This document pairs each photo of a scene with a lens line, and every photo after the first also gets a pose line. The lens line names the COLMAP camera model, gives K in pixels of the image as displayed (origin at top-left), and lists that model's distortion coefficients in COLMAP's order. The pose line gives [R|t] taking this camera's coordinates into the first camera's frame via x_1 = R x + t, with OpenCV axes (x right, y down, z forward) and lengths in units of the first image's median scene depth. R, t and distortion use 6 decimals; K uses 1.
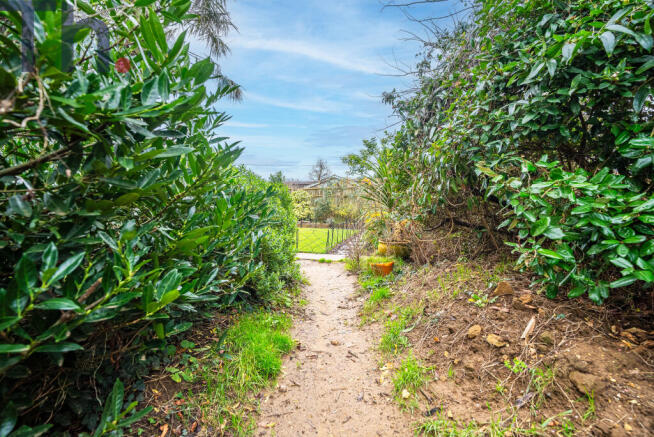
lens RADIAL K [[309.1, 0, 325.7], [0, 309.1, 219.6], [0, 0, 1]] dist [-0.005731, 0.000366]
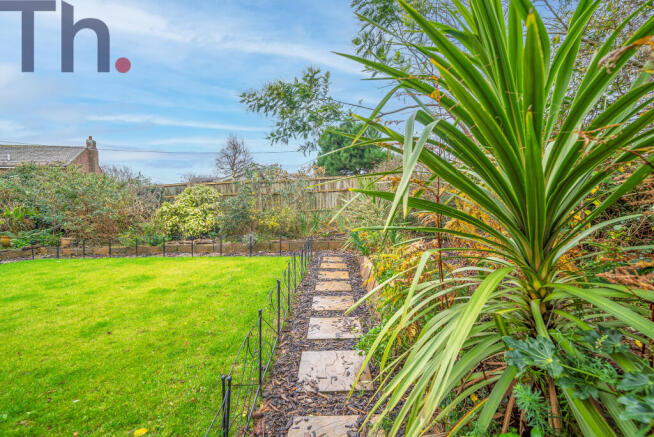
lens RADIAL K [[309.1, 0, 332.1], [0, 309.1, 217.2], [0, 0, 1]] dist [-0.005731, 0.000366]
pose [[0.968384, -0.042127, 0.245882, 0.019369], [0.041575, 0.999108, 0.007438, -0.026842], [-0.245976, 0.003020, 0.969271, 0.353821]]
